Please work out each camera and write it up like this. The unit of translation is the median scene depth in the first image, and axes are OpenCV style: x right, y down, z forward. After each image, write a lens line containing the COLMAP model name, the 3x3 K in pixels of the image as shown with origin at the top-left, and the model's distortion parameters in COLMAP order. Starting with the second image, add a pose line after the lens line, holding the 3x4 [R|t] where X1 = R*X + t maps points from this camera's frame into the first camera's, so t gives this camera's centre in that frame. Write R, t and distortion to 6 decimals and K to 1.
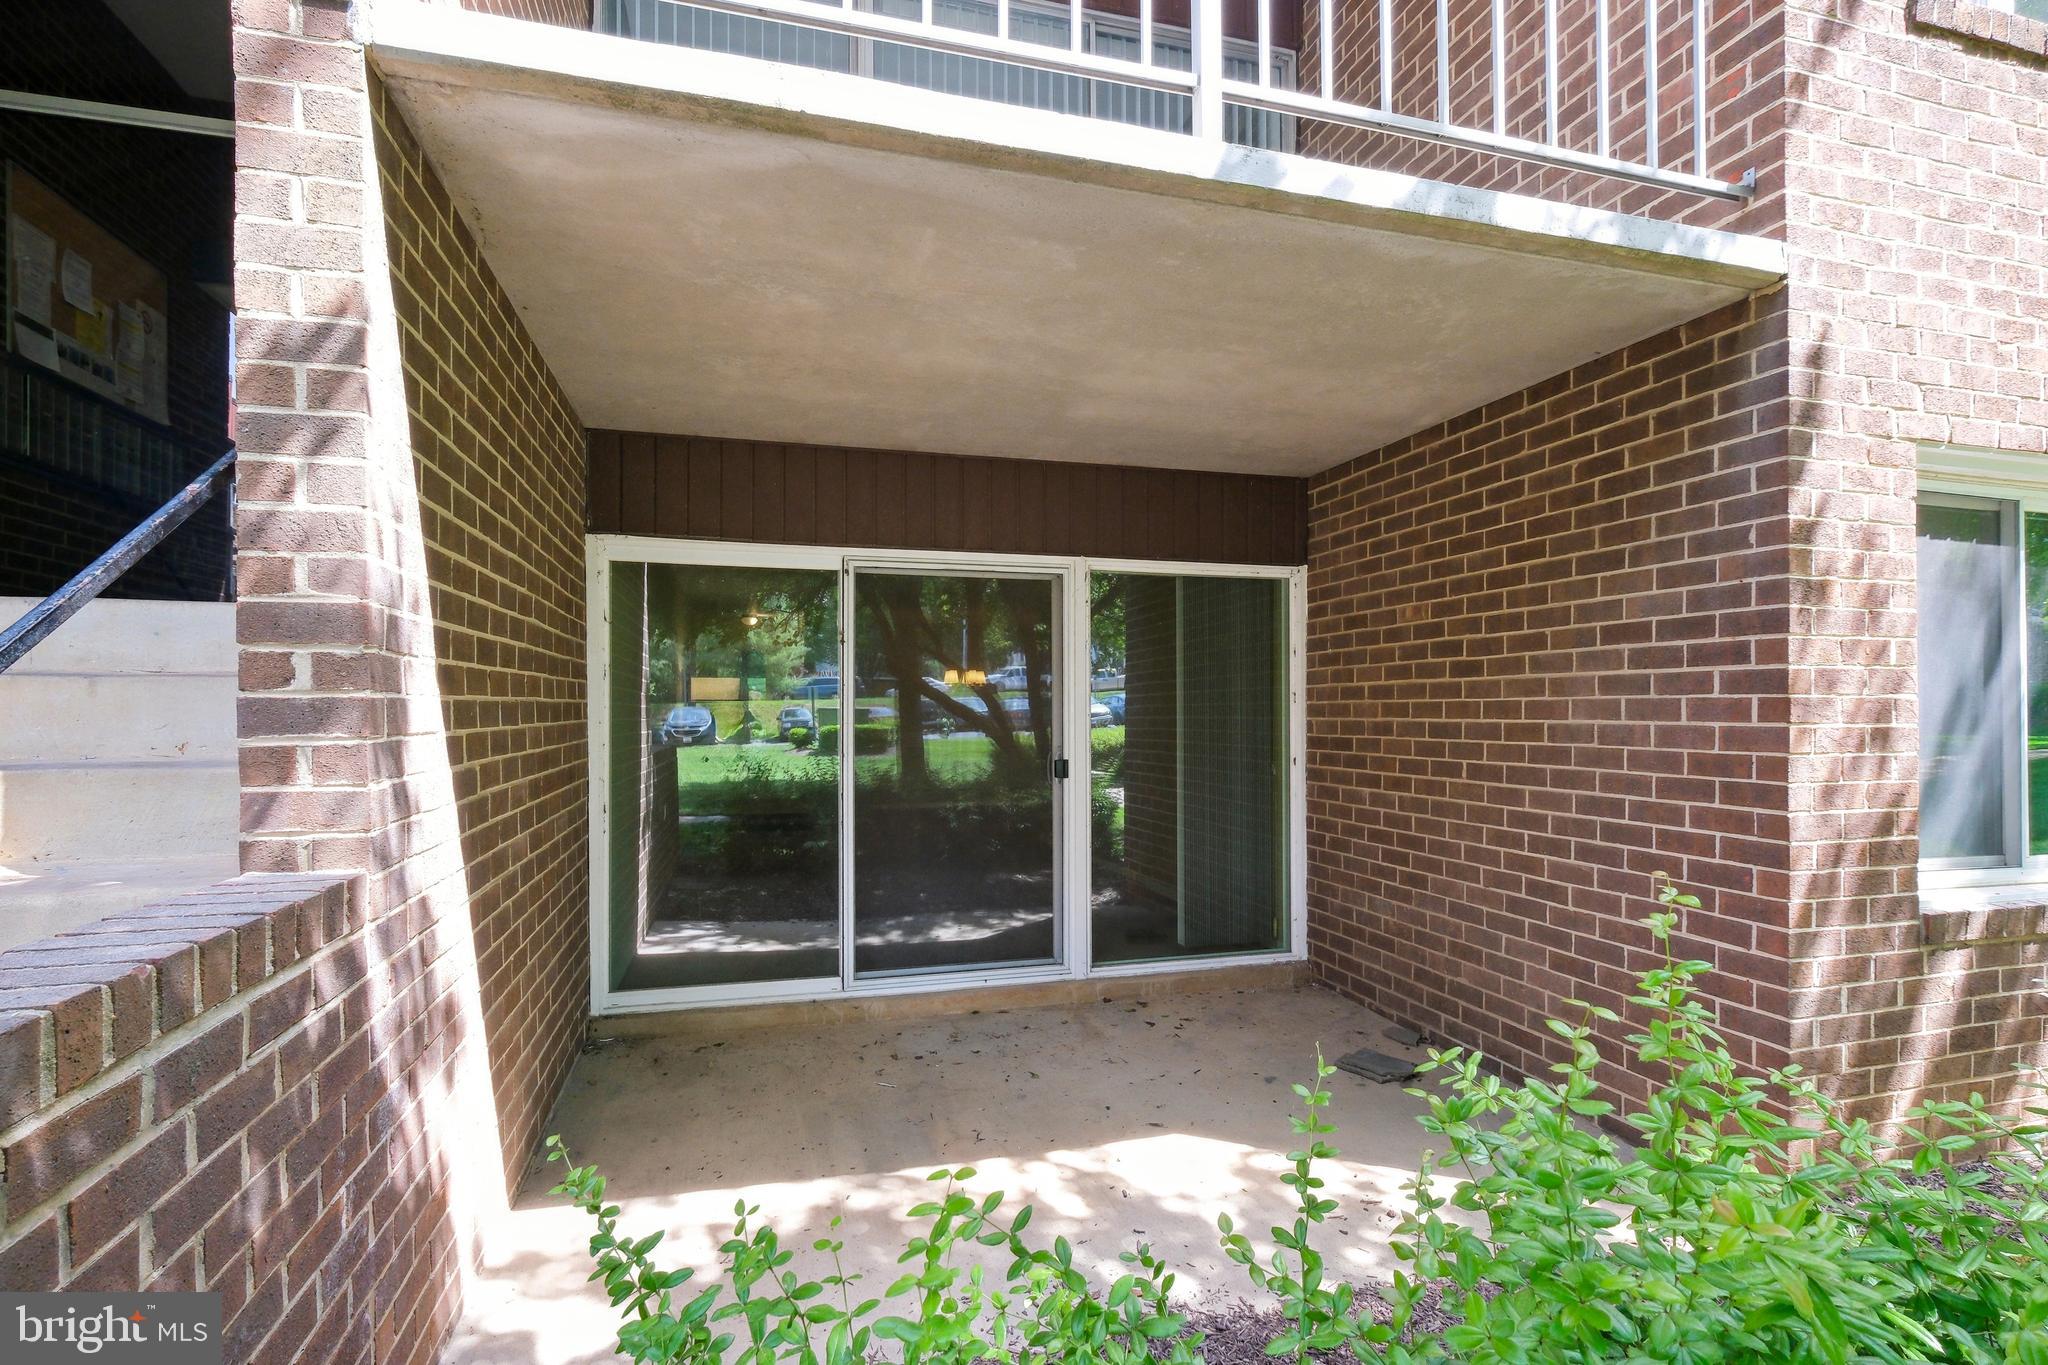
lens RADIAL K [[924.5, 0, 1018.1], [0, 924.5, 688.9], [0, 0, 1]] dist [-0.001752, -0.000189]
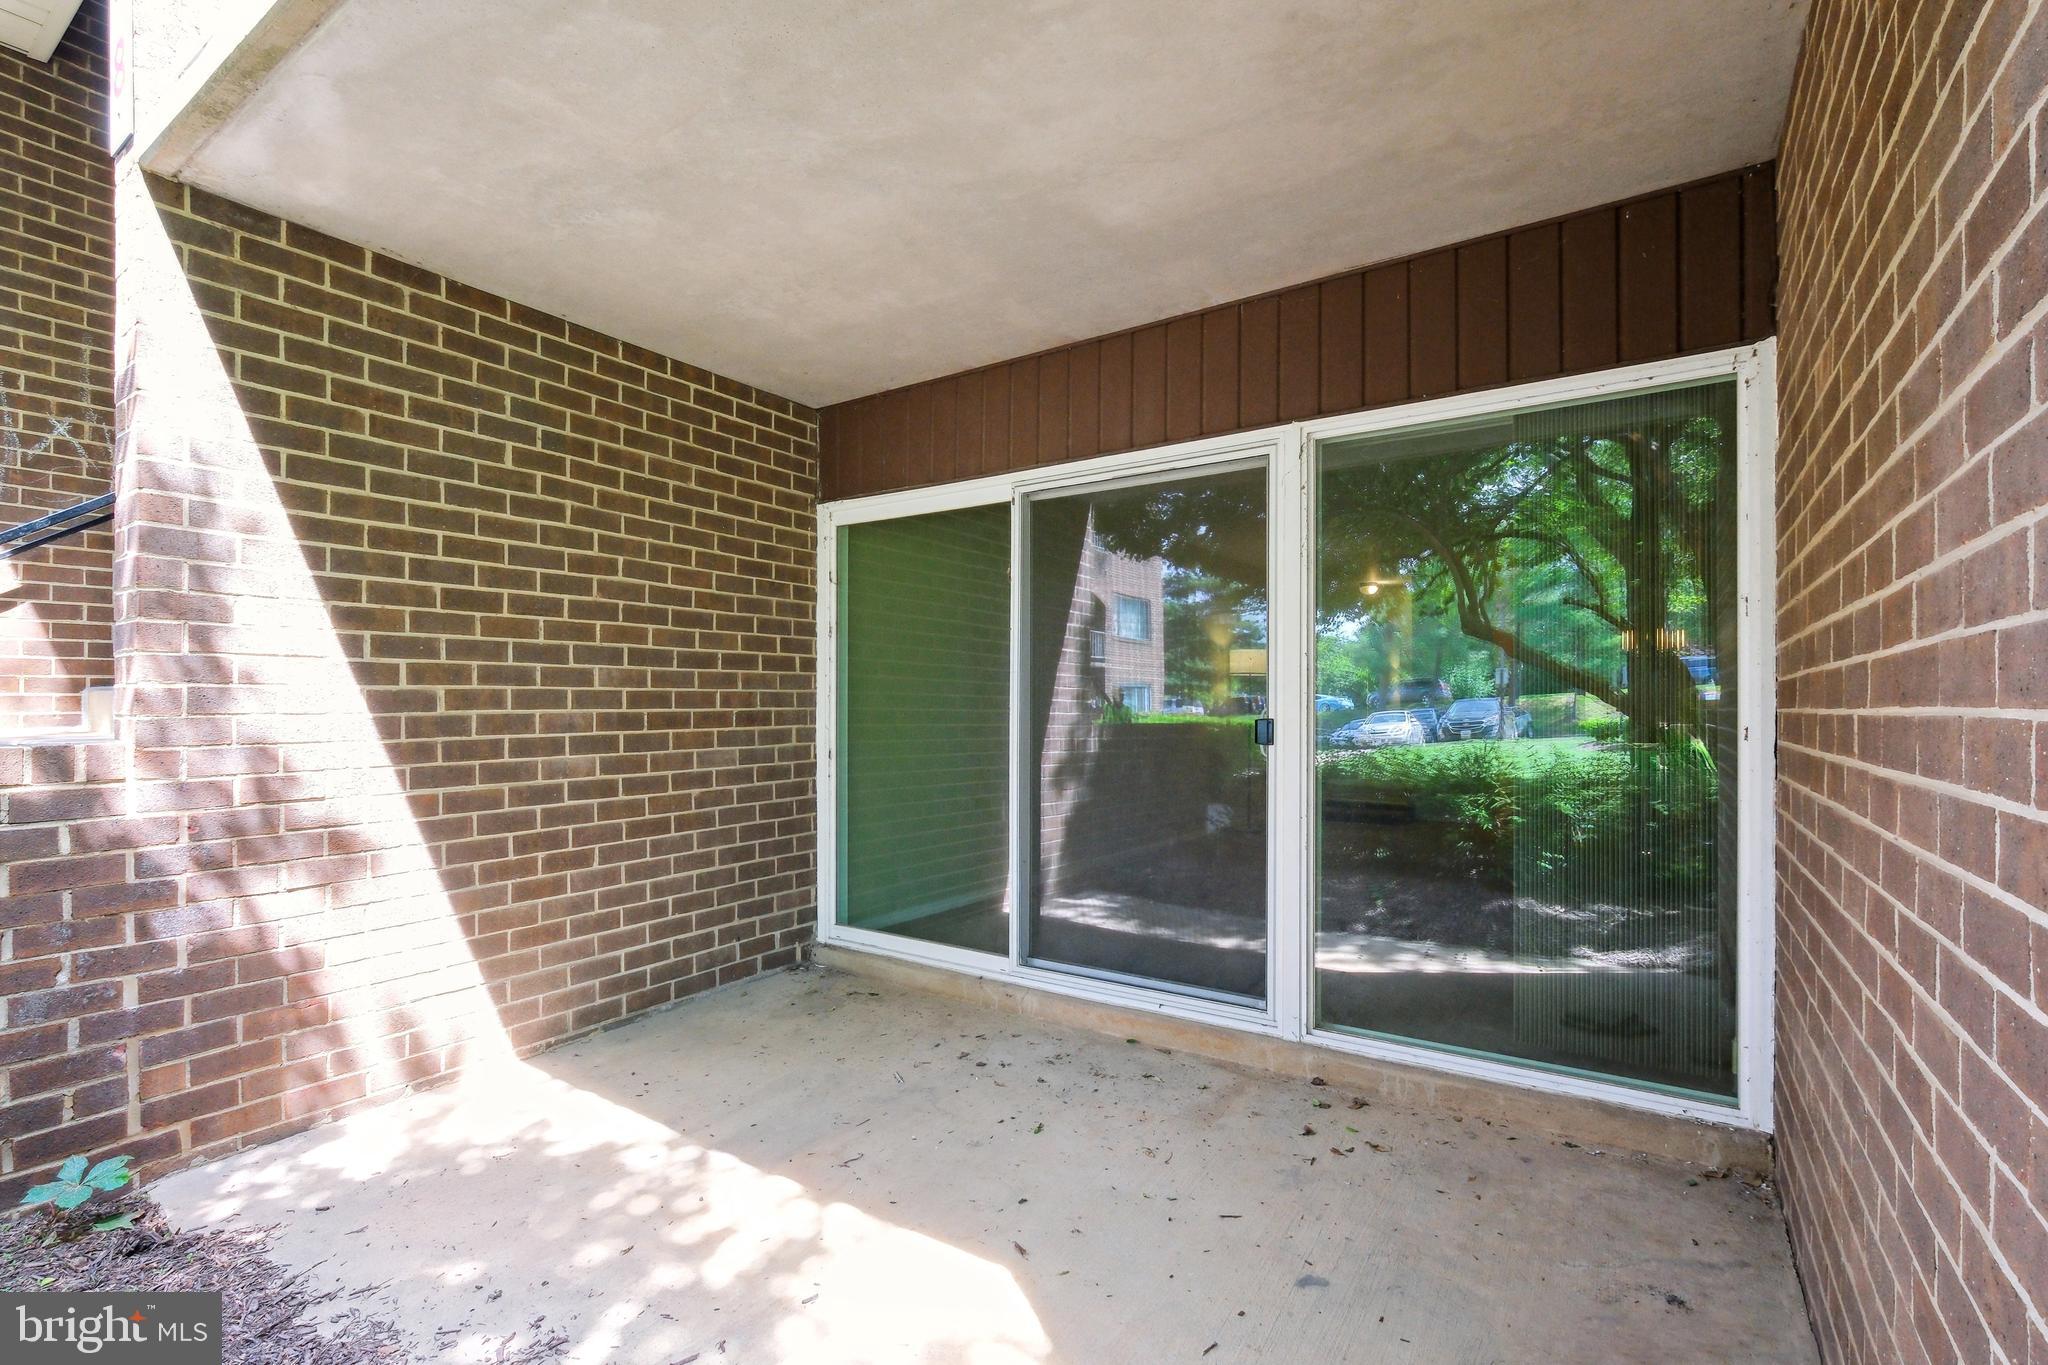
lens RADIAL K [[936.0, 0, 1024.2], [0, 936.0, 700.6], [0, 0, 1]] dist [0.002379, 0.000291]
pose [[0.646275, -0.004654, -0.763091, 0.508786], [0.015808, 0.999848, 0.007291, 0.057821], [0.762941, -0.016775, 0.646250, 0.436667]]
